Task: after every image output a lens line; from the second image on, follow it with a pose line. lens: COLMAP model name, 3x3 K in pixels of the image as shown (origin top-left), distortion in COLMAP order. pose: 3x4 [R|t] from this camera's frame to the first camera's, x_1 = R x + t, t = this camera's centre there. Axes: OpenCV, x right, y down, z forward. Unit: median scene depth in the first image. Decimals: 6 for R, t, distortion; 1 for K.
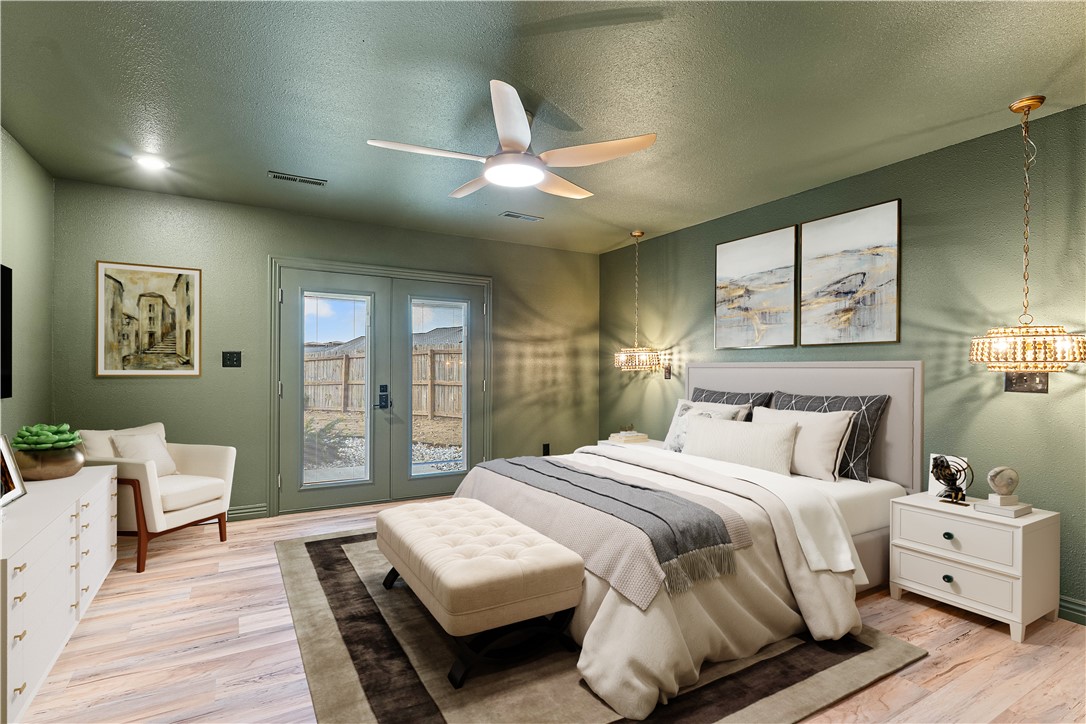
lens RADIAL K [[515.9, 0, 535.3], [0, 515.9, 366.2], [0, 0, 1]] dist [-0.003783, 0.000749]
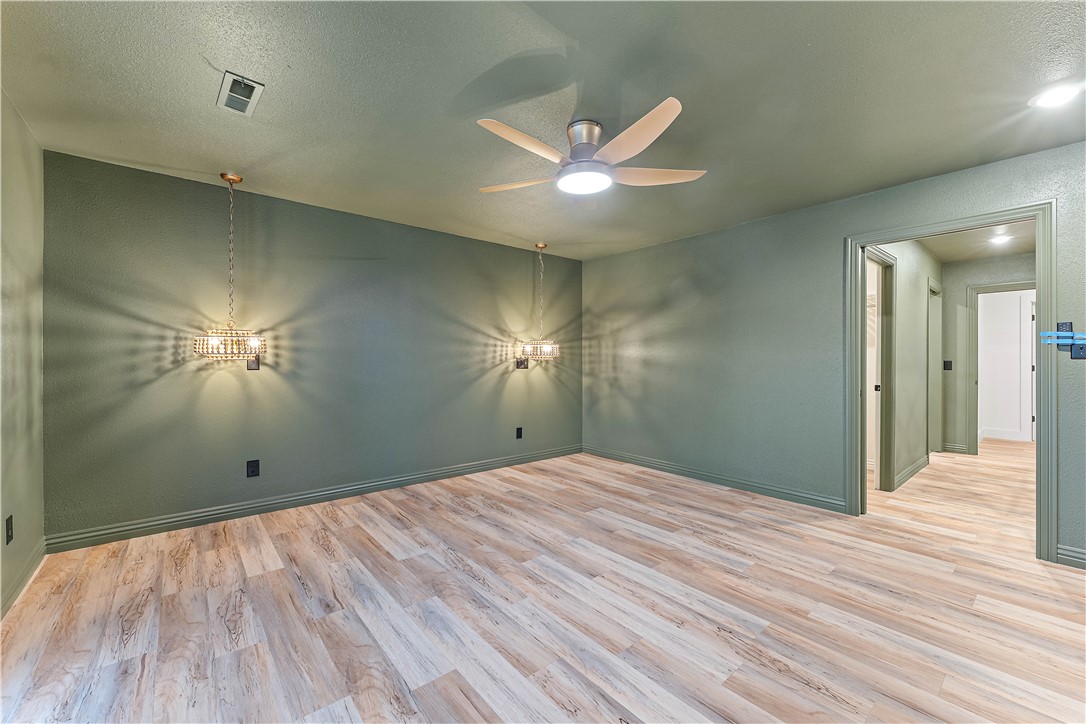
lens RADIAL K [[441.9, 0, 536.5], [0, 441.9, 362.2], [0, 0, 1]] dist [0.001834, -0.000382]
pose [[-0.164784, -0.001891, 0.986328, -0.838651], [-0.002900, 0.999995, 0.001433, 0.016360], [-0.986325, -0.002624, -0.164789, 1.097235]]
